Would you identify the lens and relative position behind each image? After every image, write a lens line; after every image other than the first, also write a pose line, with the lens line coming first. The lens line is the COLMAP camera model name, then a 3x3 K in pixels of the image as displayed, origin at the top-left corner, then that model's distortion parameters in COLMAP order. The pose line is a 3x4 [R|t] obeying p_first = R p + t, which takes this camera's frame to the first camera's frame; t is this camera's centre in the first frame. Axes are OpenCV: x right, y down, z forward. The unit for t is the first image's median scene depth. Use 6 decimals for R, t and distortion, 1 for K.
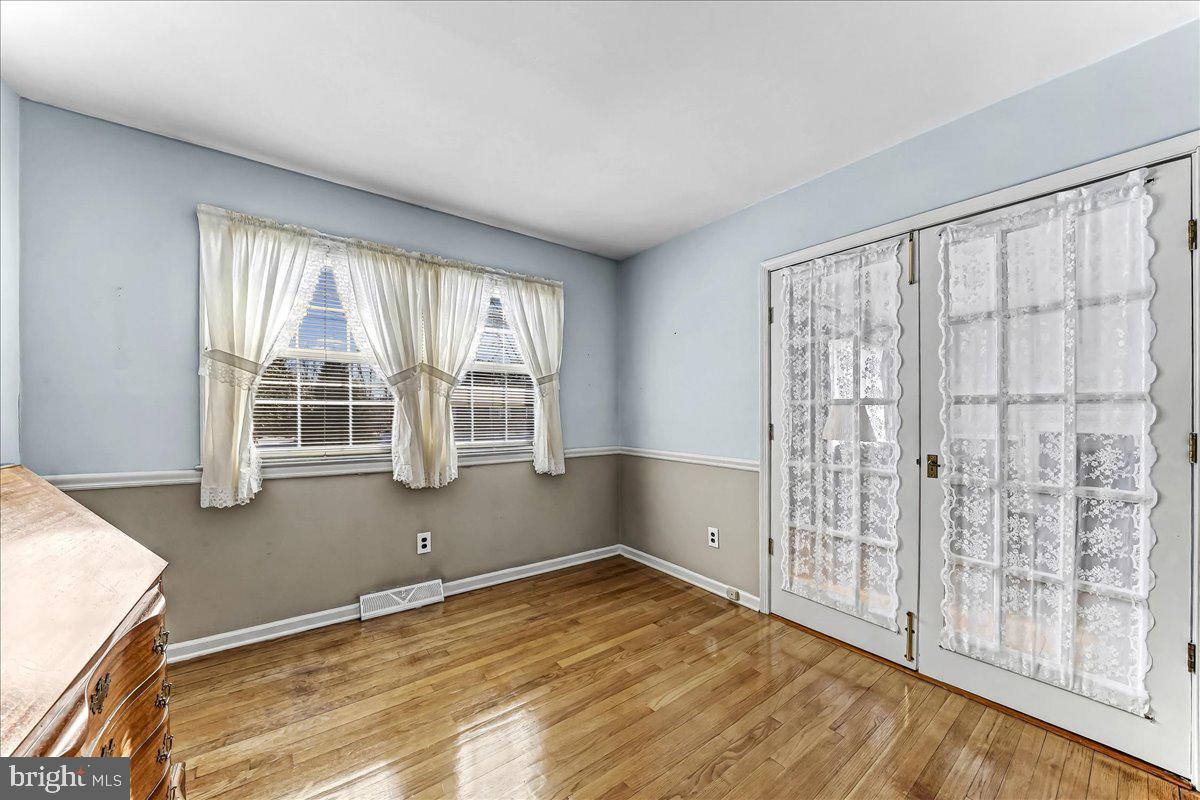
lens RADIAL K [[442.3, 0, 607.9], [0, 442.3, 406.7], [0, 0, 1]] dist [-0.000206, -0.000007]
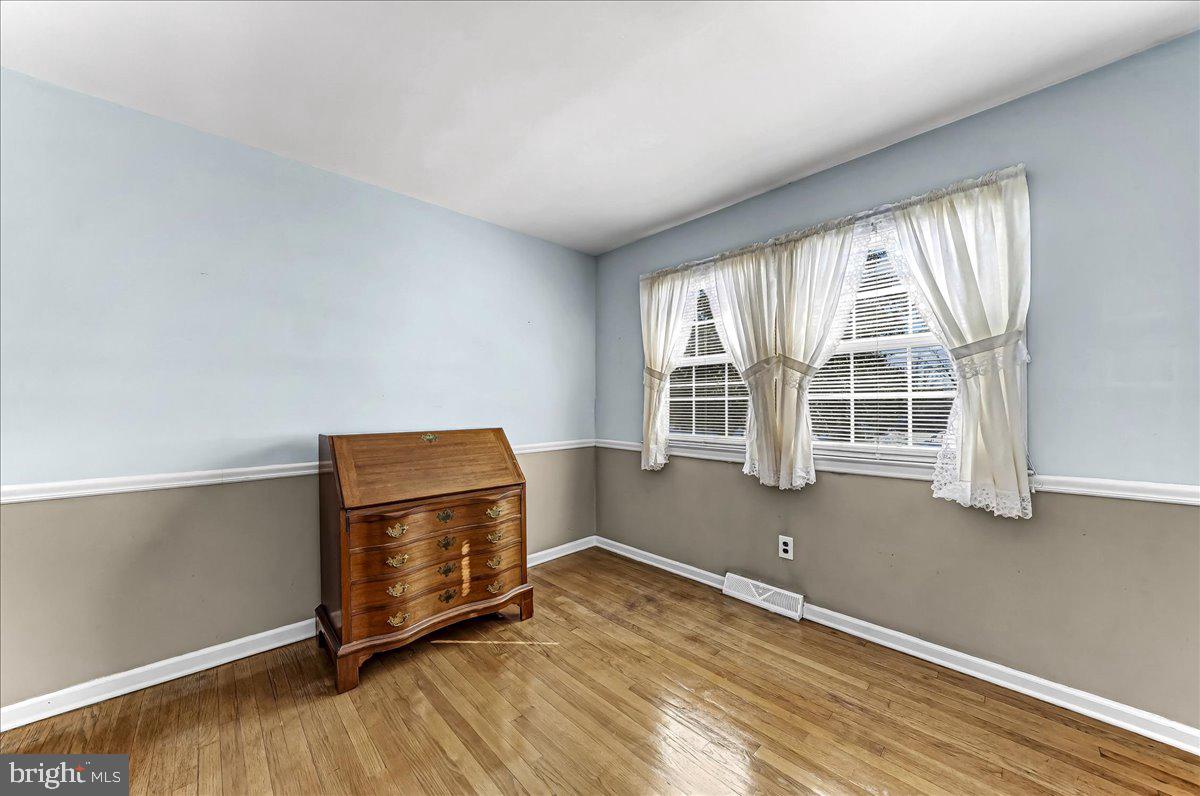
lens RADIAL K [[442.3, 0, 607.9], [0, 442.3, 404.7], [0, 0, 1]] dist [-0.000206, -0.000007]
pose [[0.084757, -0.013572, -0.996309, 0.510176], [0.014607, 0.999817, -0.012377, 0.016640], [0.996295, -0.013504, 0.084940, 0.592551]]
